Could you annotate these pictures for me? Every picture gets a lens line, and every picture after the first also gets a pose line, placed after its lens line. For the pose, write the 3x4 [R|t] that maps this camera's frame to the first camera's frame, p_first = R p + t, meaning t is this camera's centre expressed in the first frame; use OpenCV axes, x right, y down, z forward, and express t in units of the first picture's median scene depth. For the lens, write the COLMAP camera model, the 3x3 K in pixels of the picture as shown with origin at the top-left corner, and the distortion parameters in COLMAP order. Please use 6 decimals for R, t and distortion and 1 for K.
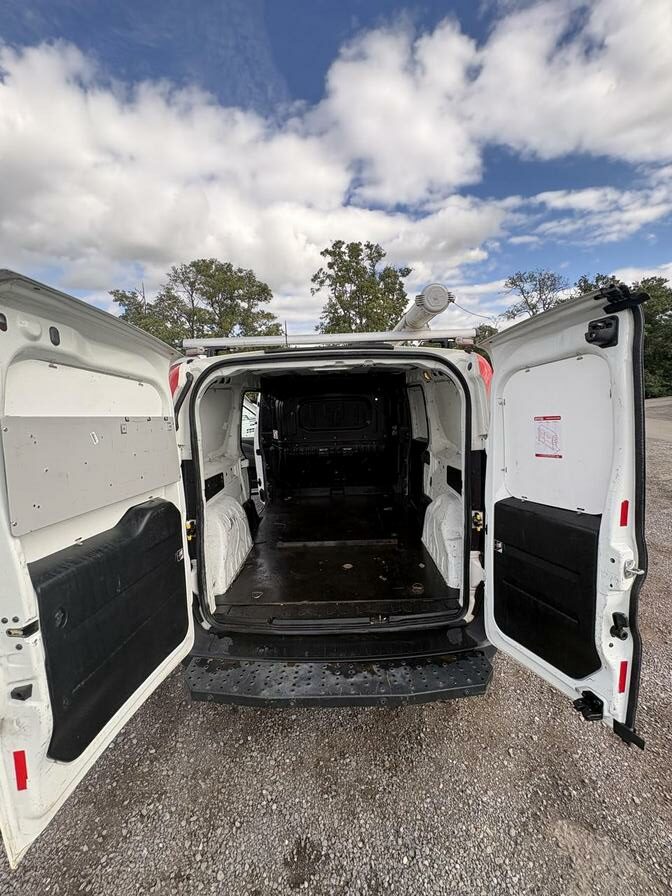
lens RADIAL K [[359.8, 0, 338.0], [0, 359.8, 447.2], [0, 0, 1]] dist [-0.007937, 0.001204]
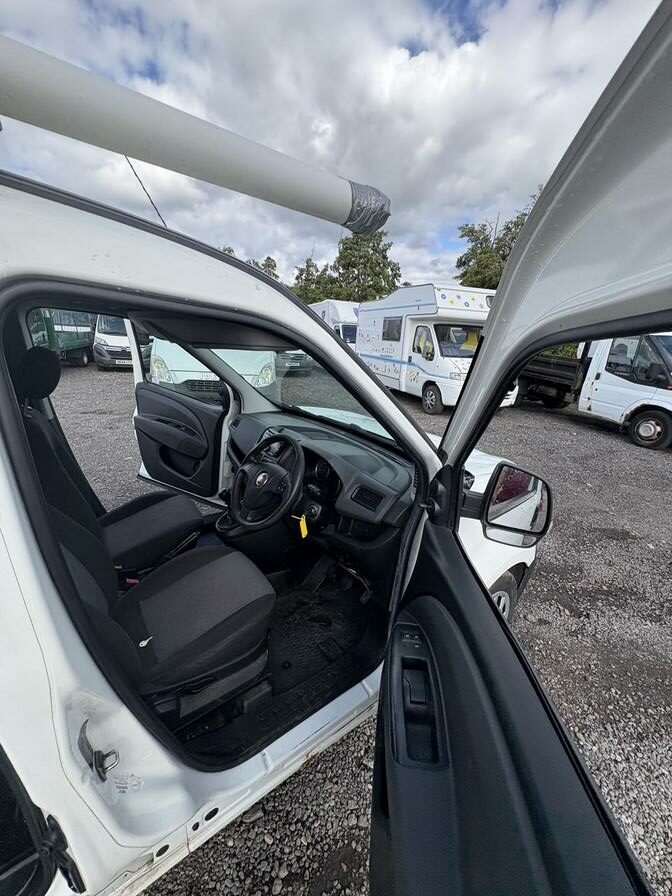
lens RADIAL K [[359.8, 0, 329.7], [0, 359.8, 453.7], [0, 0, 1]] dist [-0.007937, 0.001204]
pose [[0.593758, 0.314477, -0.740645, 0.865654], [-0.205959, 0.949198, 0.237916, -0.333295], [0.777838, 0.011278, 0.628364, 2.345784]]
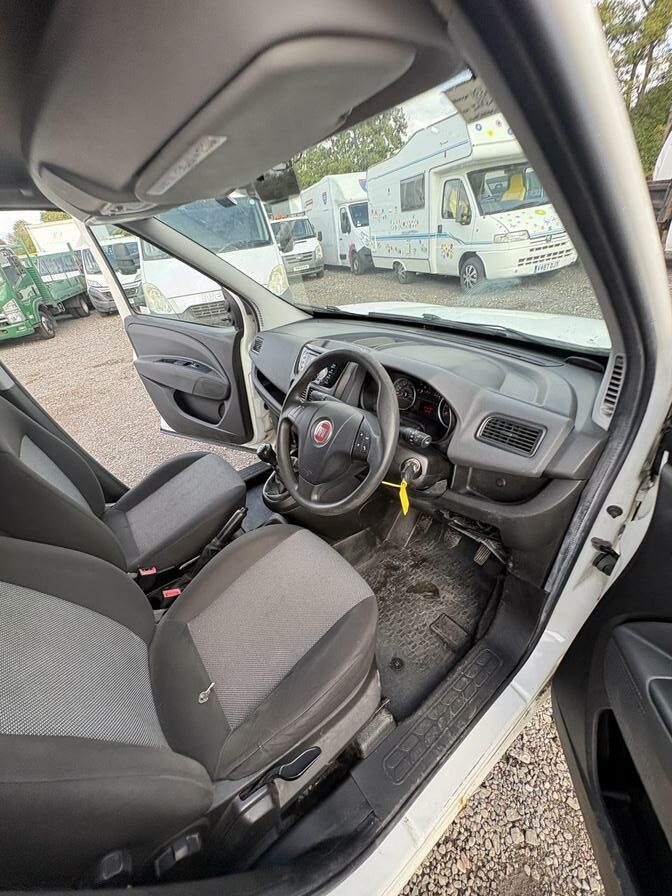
lens RADIAL K [[359.8, 0, 336.0], [0, 359.8, 455.9], [0, 0, 1]] dist [-0.007937, 0.001204]
pose [[0.600742, 0.393575, -0.695851, 0.641086], [-0.023332, 0.878680, 0.476841, -0.278834], [0.799103, -0.270223, 0.537042, 2.443234]]
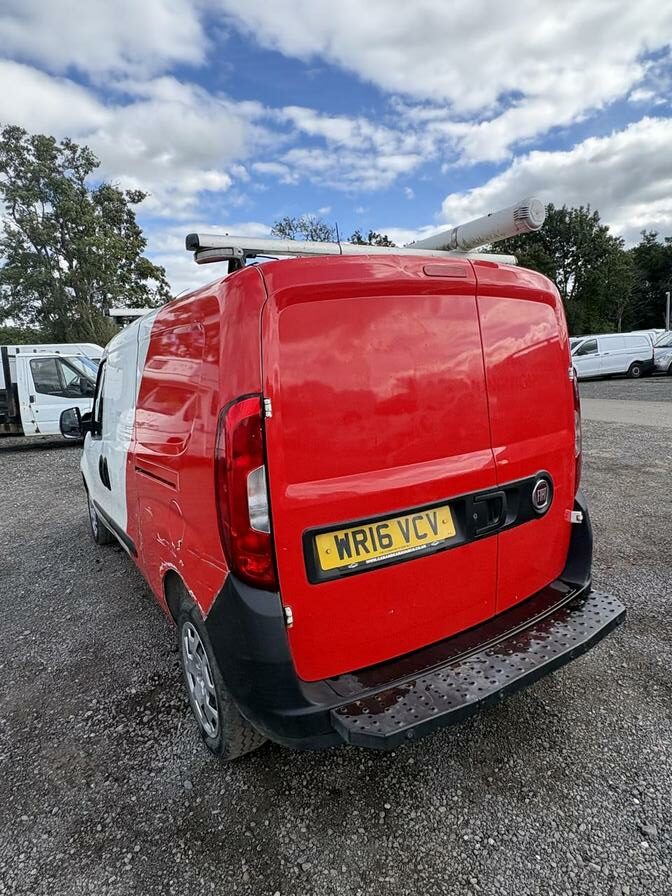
lens RADIAL K [[526.3, 0, 345.2], [0, 526.3, 451.1], [0, 0, 1]] dist [0.010188, -0.004483]
pose [[0.843597, -0.124416, 0.522364, -0.849450], [0.129668, 0.991199, 0.026673, 0.086433], [-0.521085, 0.045233, 0.852305, 0.134598]]
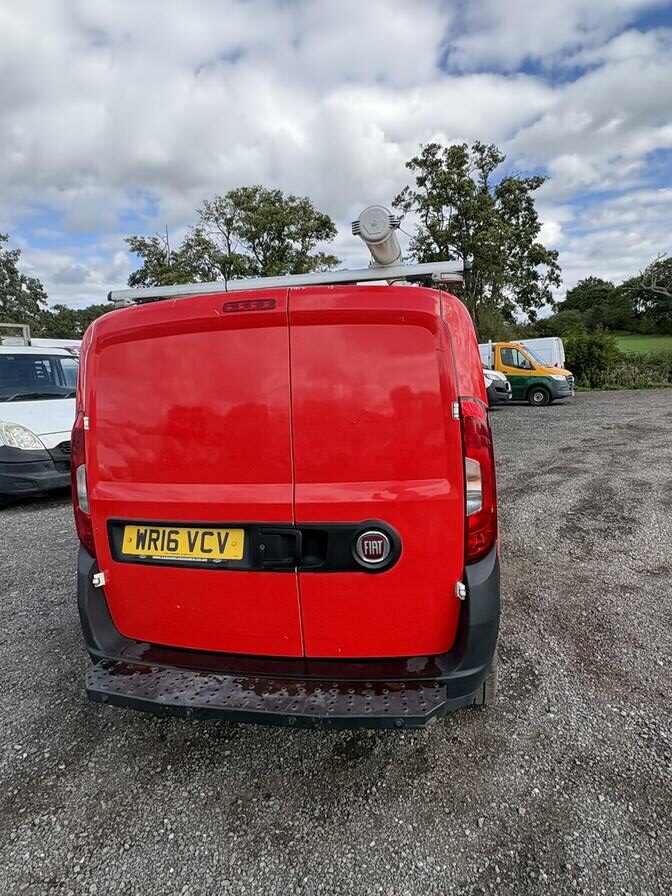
lens RADIAL K [[526.3, 0, 334.6], [0, 526.3, 450.3], [0, 0, 1]] dist [0.010188, -0.004483]
pose [[0.980710, 0.003866, -0.195430, 0.401240], [-0.002995, 0.999984, 0.004752, 0.076533], [0.195445, -0.004075, 0.980706, -0.136032]]
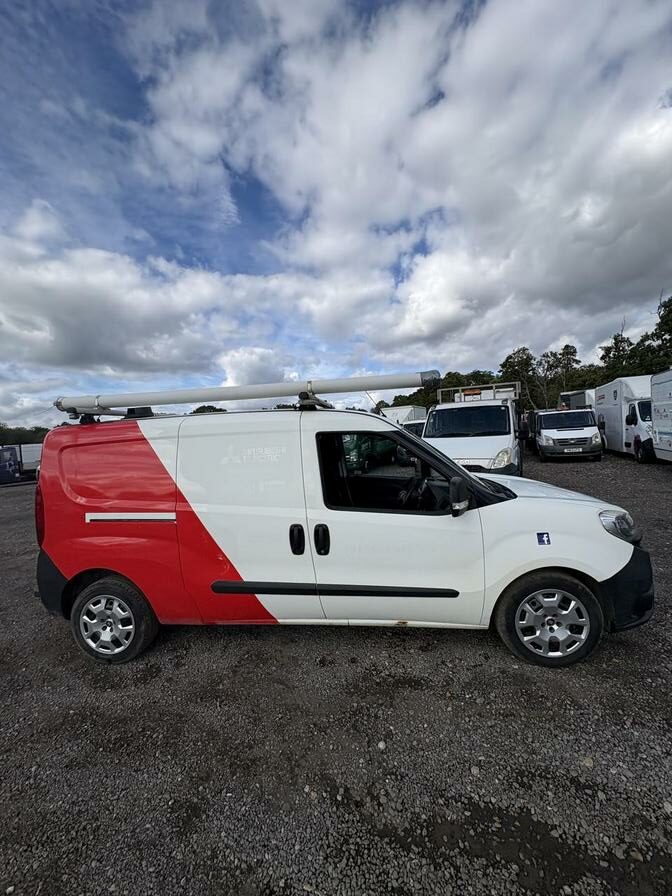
lens RADIAL K [[359.8, 0, 332.3], [0, 359.8, 456.0], [0, 0, 1]] dist [-0.007937, 0.001204]
pose [[-0.134025, 0.098584, -0.986062, 1.962903], [-0.083611, 0.990366, 0.110379, -0.436933], [0.987444, 0.097239, -0.124491, 2.642515]]
